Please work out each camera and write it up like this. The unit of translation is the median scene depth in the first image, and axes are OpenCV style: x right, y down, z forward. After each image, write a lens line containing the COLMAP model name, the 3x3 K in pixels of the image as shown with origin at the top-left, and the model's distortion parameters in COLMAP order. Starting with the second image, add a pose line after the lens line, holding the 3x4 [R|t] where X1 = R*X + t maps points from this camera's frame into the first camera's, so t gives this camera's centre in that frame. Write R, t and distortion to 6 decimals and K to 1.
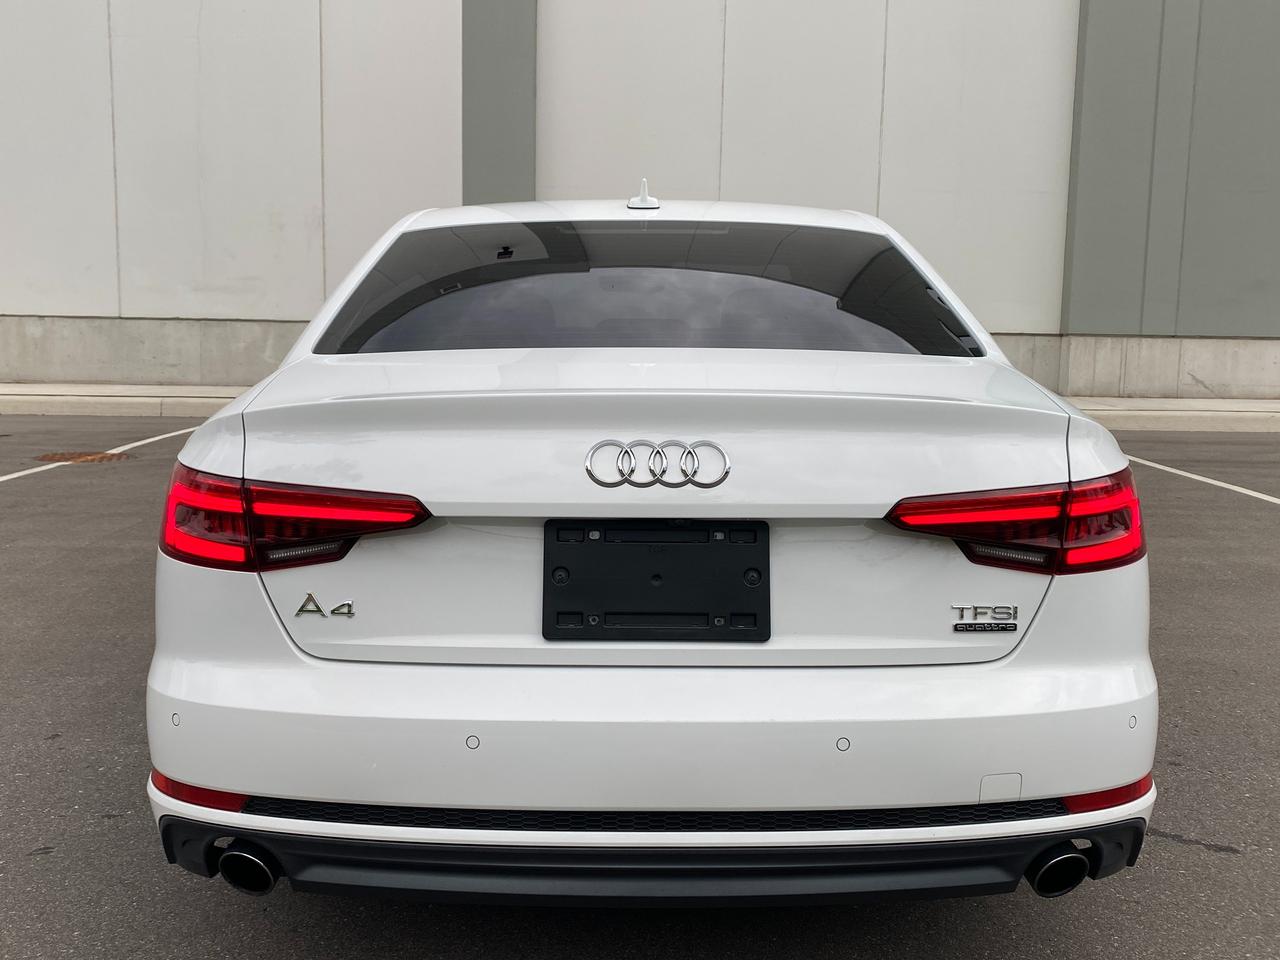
lens RADIAL K [[1179.3, 0, 638.6], [0, 1179.3, 479.1], [0, 0, 1]] dist [0.000740, -0.002772]
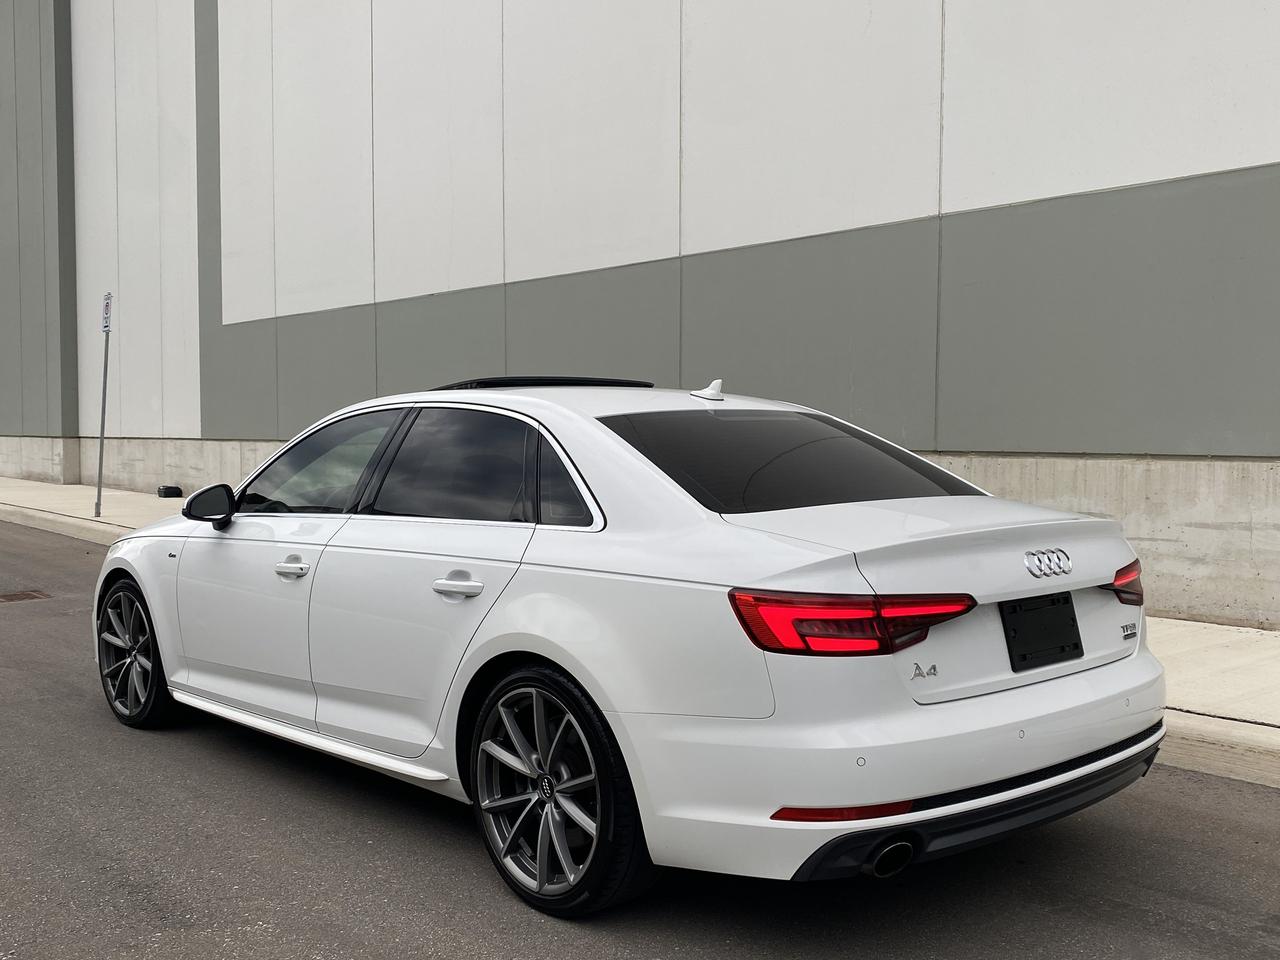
lens RADIAL K [[1228.6, 0, 638.3], [0, 1228.6, 484.0], [0, 0, 1]] dist [0.029624, -0.016912]
pose [[0.772165, -0.032835, 0.634573, -0.515942], [0.100320, 0.992439, -0.070720, -0.019998], [-0.627453, 0.118269, 0.769620, -0.019996]]
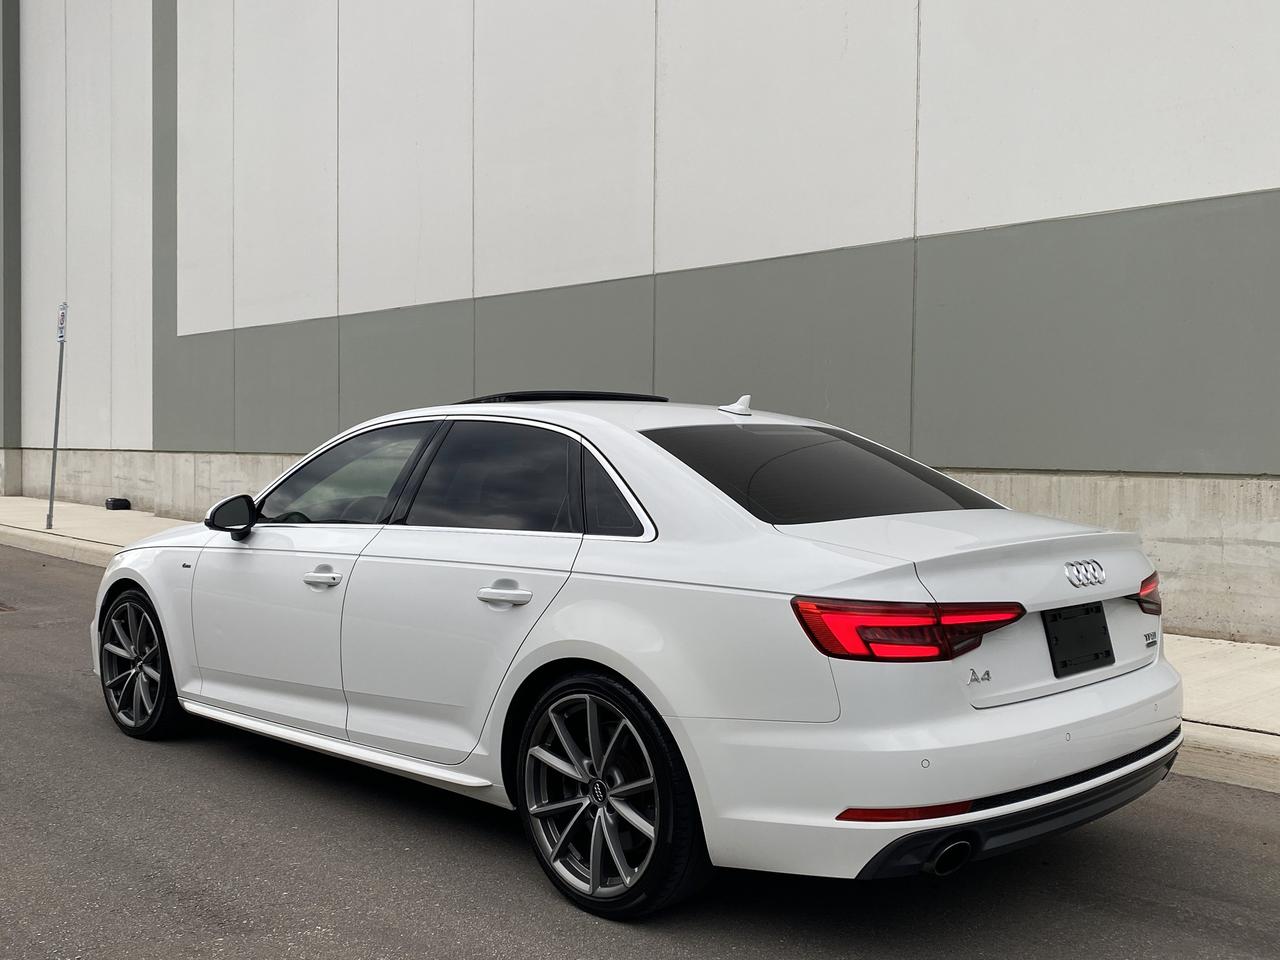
lens RADIAL K [[1227.5, 0, 624.3], [0, 1227.5, 472.6], [0, 0, 1]] dist [0.033780, -0.027821]
pose [[0.744588, -0.014618, 0.667364, -0.573561], [0.098191, 0.991283, -0.087841, -0.022916], [-0.660263, 0.130934, 0.739533, 0.004802]]
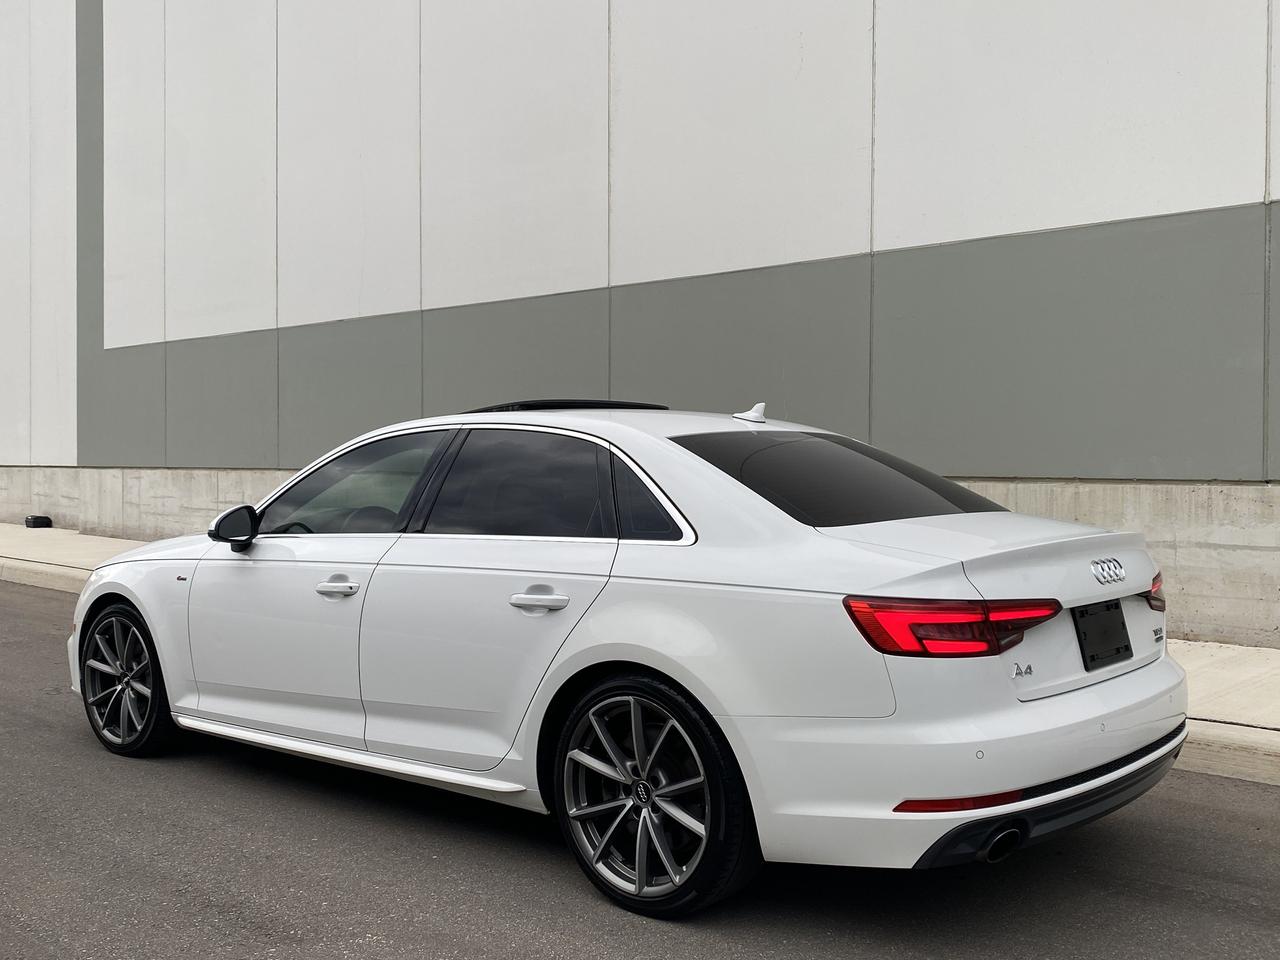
lens RADIAL K [[1227.5, 0, 624.3], [0, 1227.5, 472.6], [0, 0, 1]] dist [0.033780, -0.027821]
pose [[0.695793, -0.011368, 0.718153, -0.628470], [0.111239, 0.989516, -0.092112, -0.024157], [-0.709576, 0.143978, 0.689762, 0.042853]]
